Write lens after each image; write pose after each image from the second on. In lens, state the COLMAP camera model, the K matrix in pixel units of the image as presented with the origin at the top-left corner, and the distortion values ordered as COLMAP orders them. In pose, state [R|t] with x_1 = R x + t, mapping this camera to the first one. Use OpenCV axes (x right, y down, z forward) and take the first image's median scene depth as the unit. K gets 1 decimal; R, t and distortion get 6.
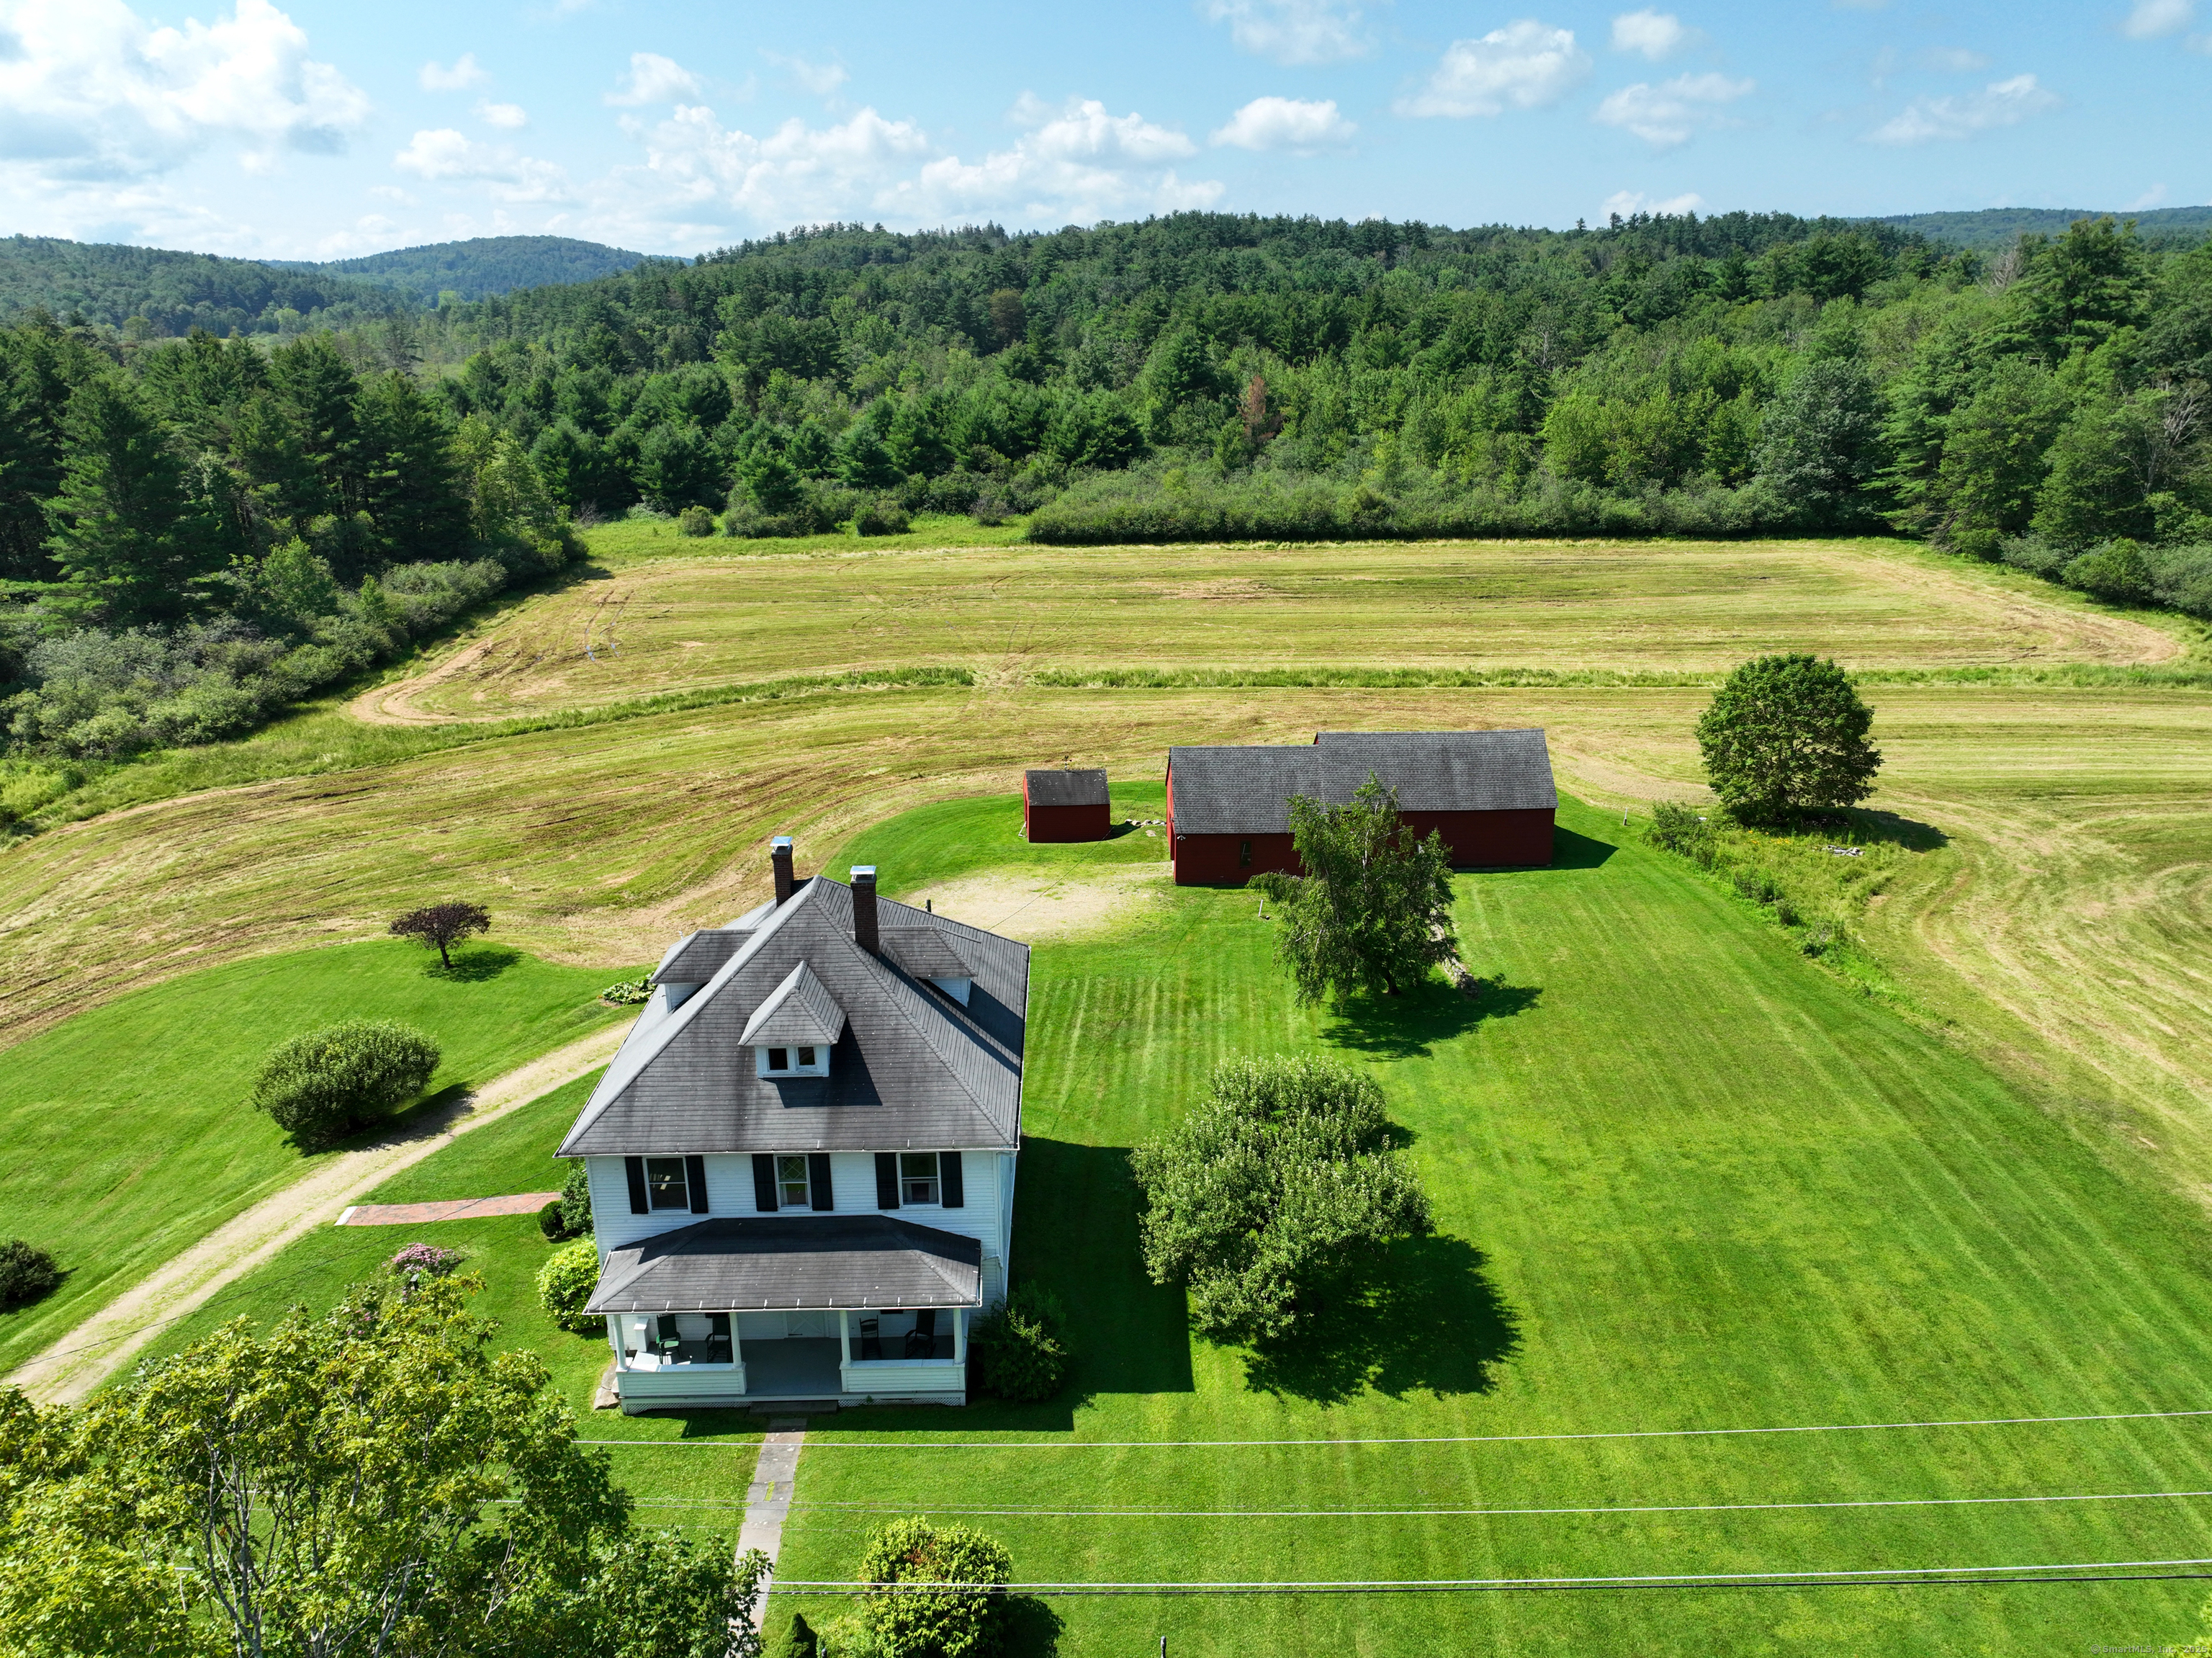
lens RADIAL K [[1549.3, 0, 1114.9], [0, 1549.3, 834.4], [0, 0, 1]] dist [0.006509, 0.002947]
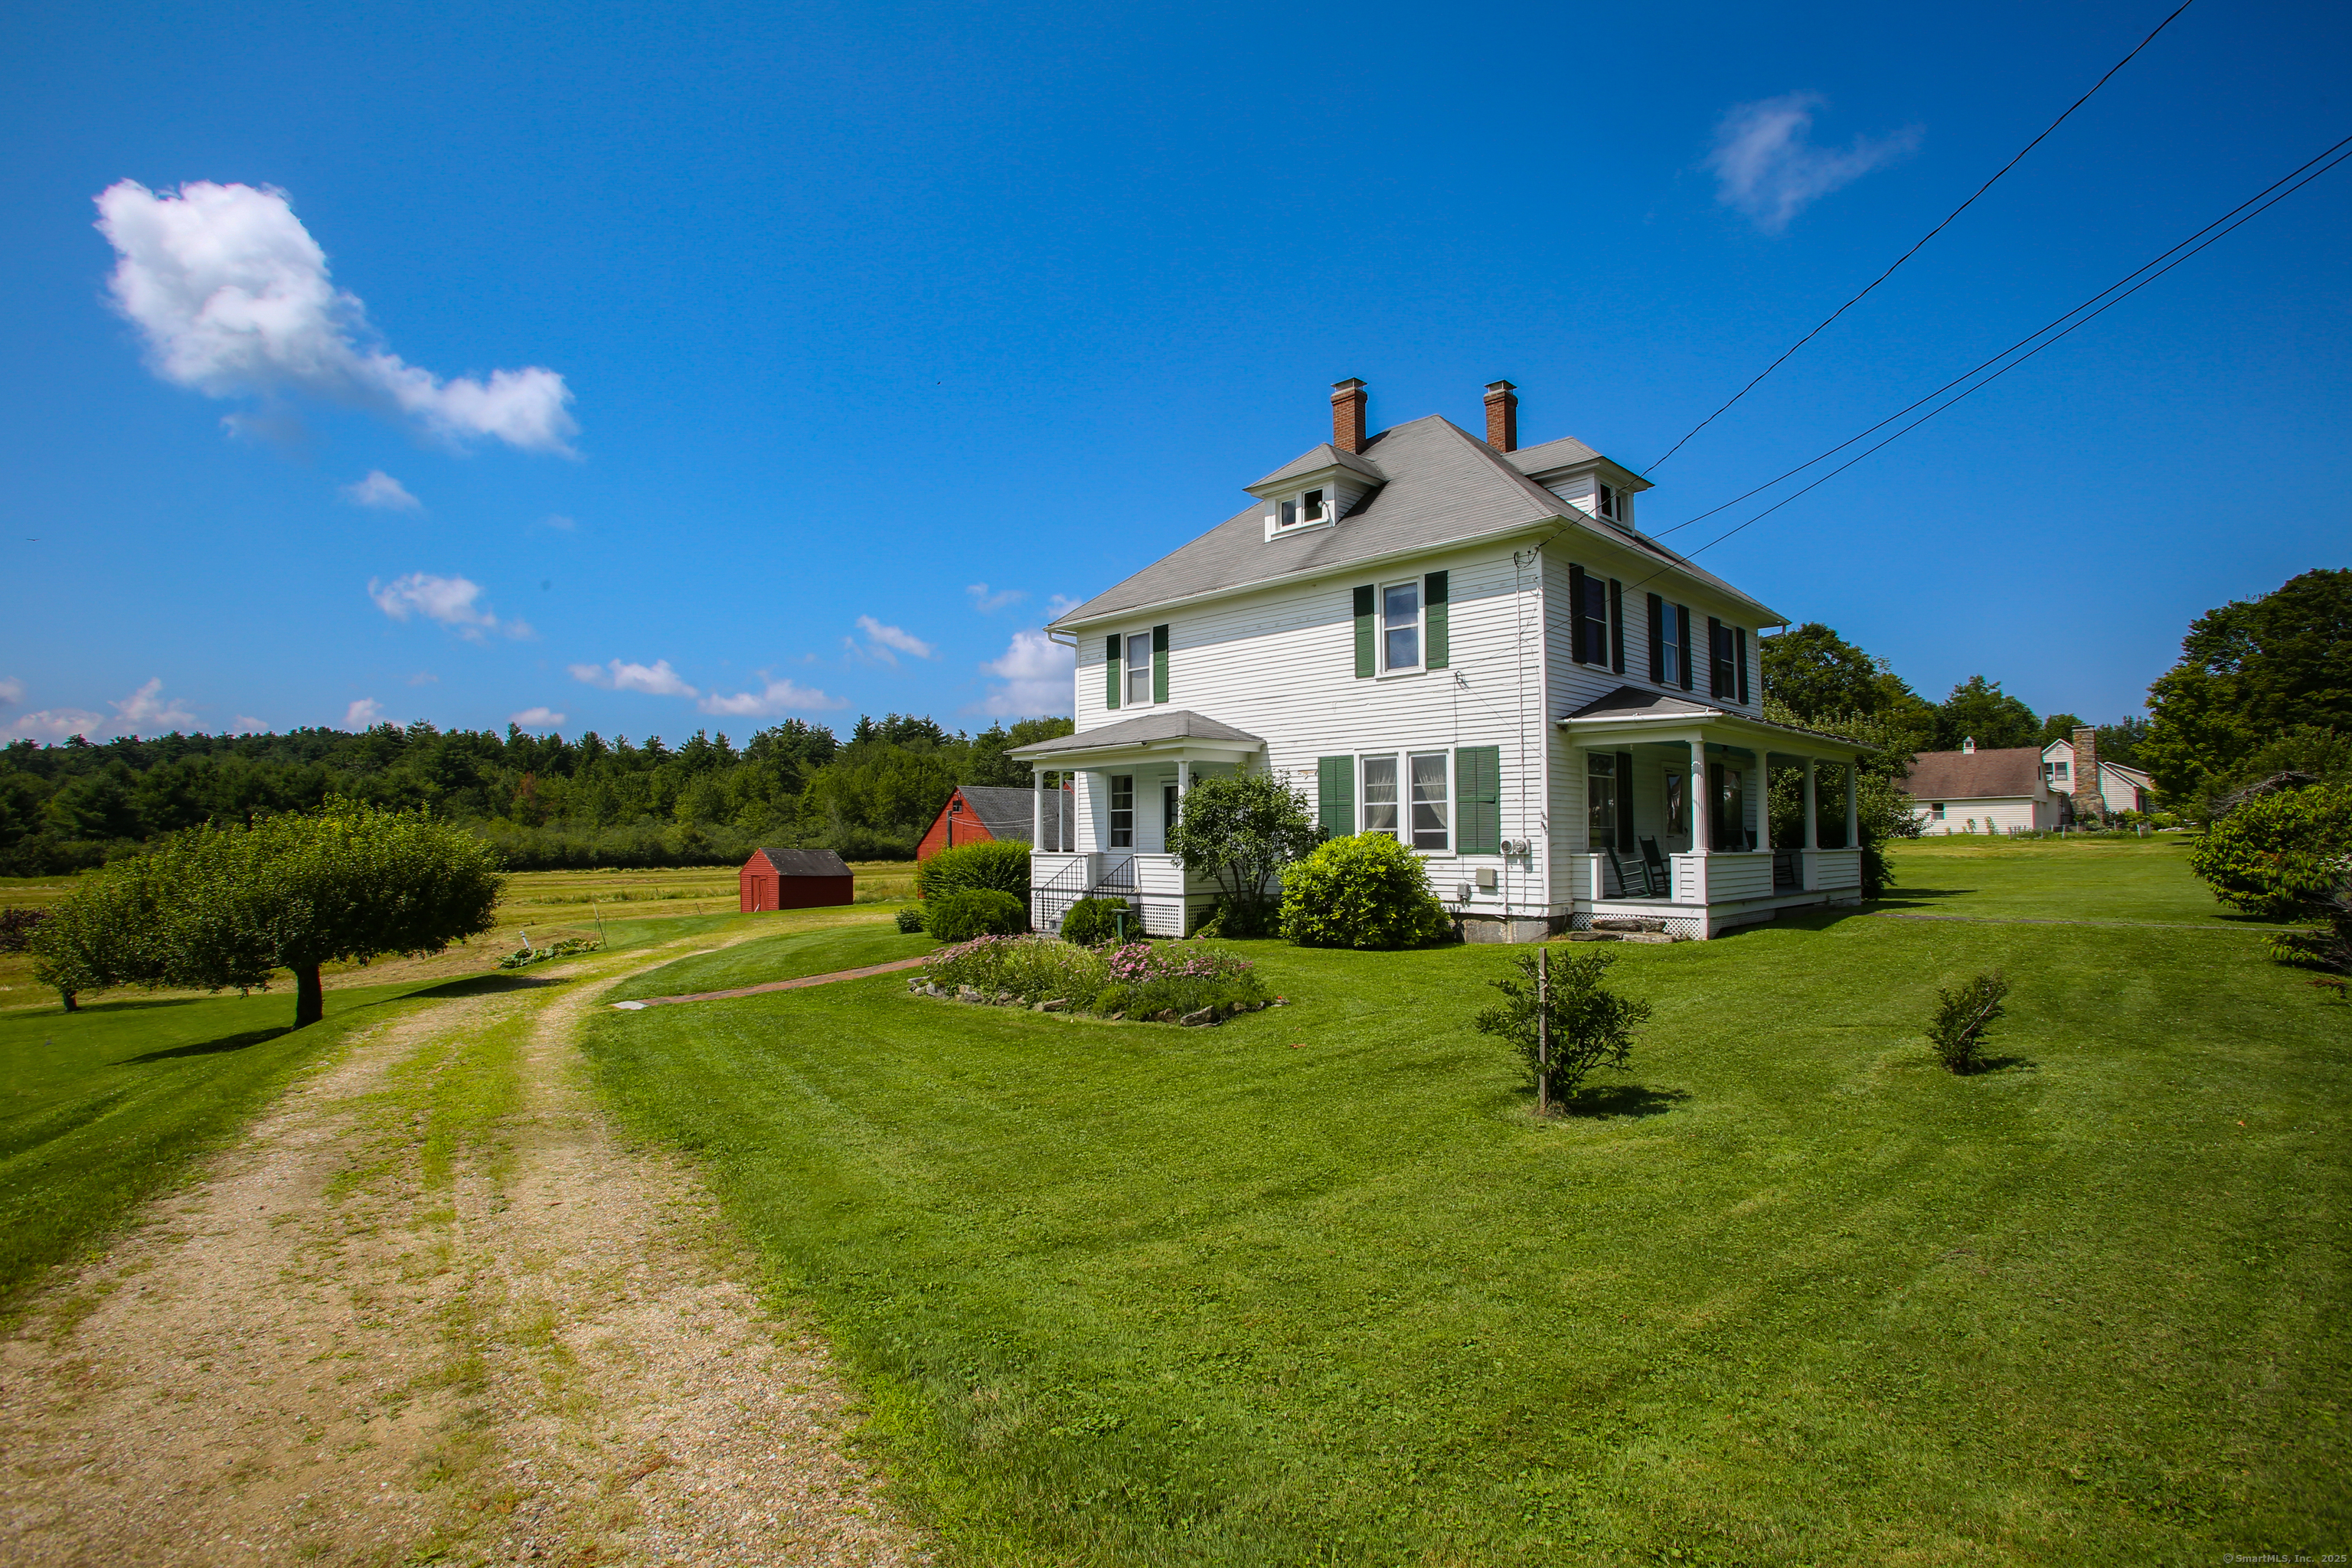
lens RADIAL K [[1131.1, 0, 1173.5], [0, 1131.1, 785.4], [0, 0, 1]] dist [-0.073234, 0.032742]
pose [[0.732063, 0.037738, 0.680191, -0.156843], [0.221228, 0.931180, -0.289762, 0.082222], [-0.644316, 0.362601, 0.673333, 0.171259]]
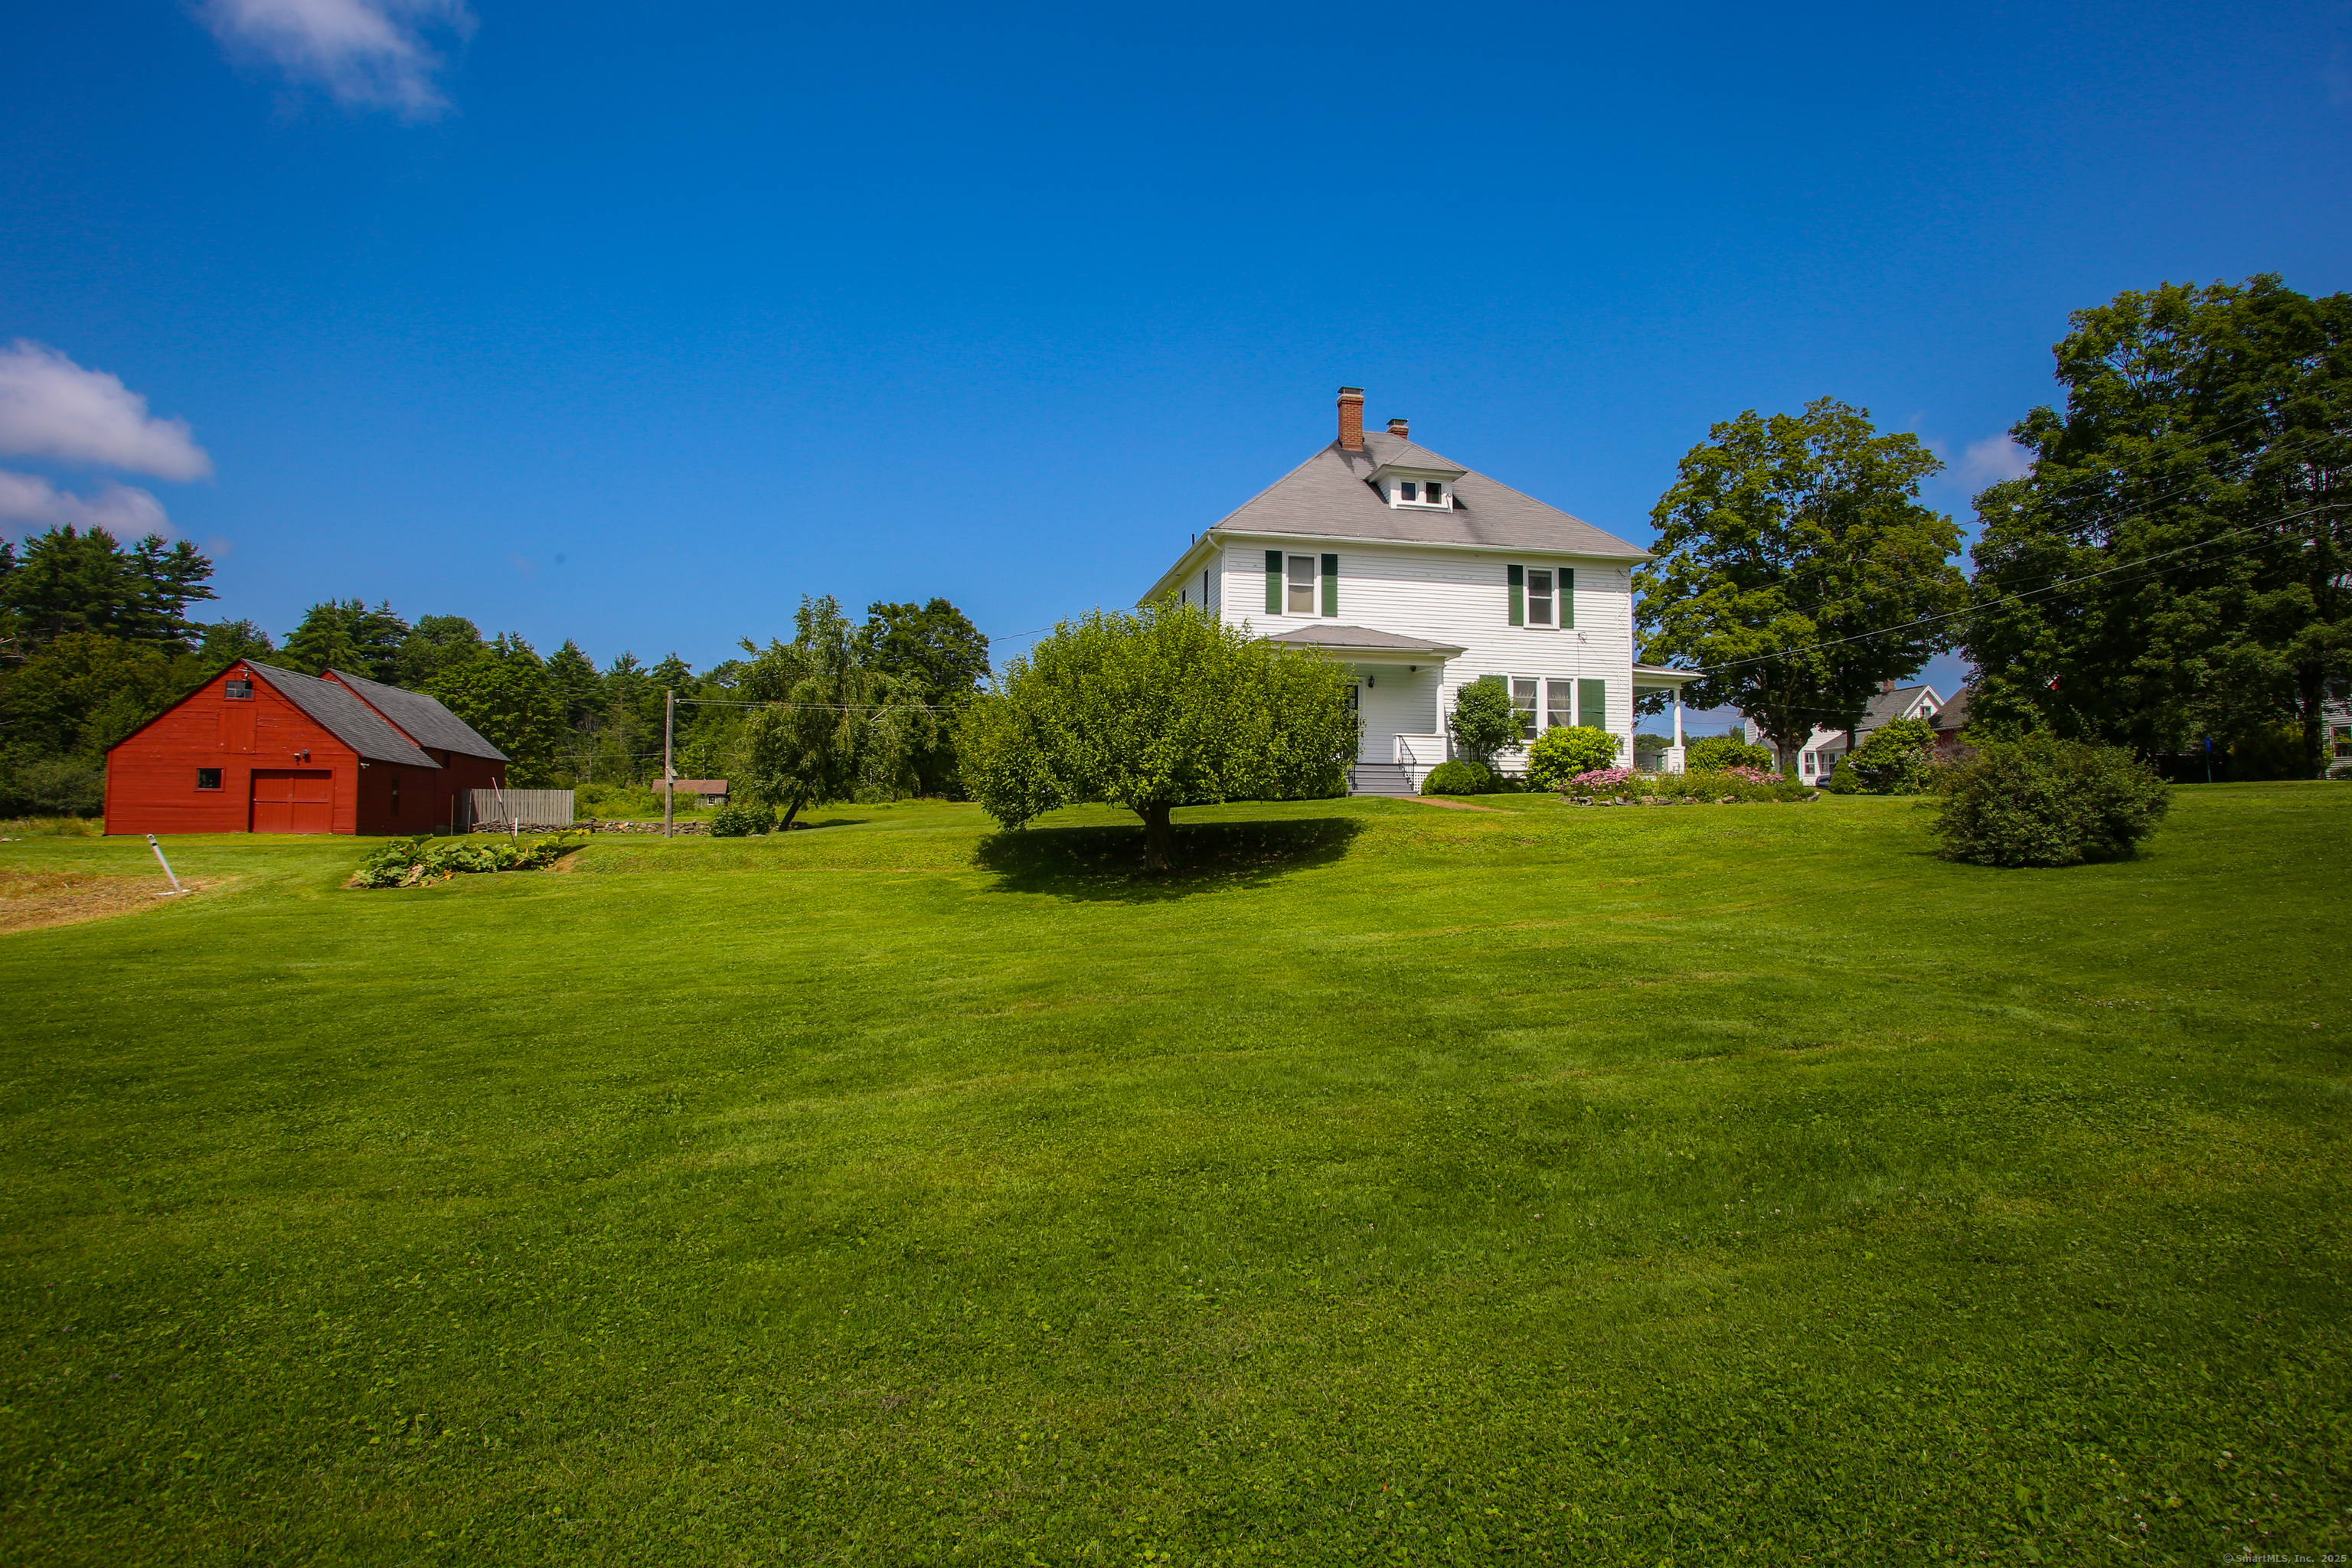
lens RADIAL K [[1320.3, 0, 1211.3], [0, 1320.3, 762.9], [0, 0, 1]] dist [-0.074158, 0.040078]
pose [[-0.188731, 0.058082, 0.980310, -0.247531], [0.315245, 0.949000, 0.004465, 0.049278], [-0.930054, 0.309880, -0.197416, 0.313724]]
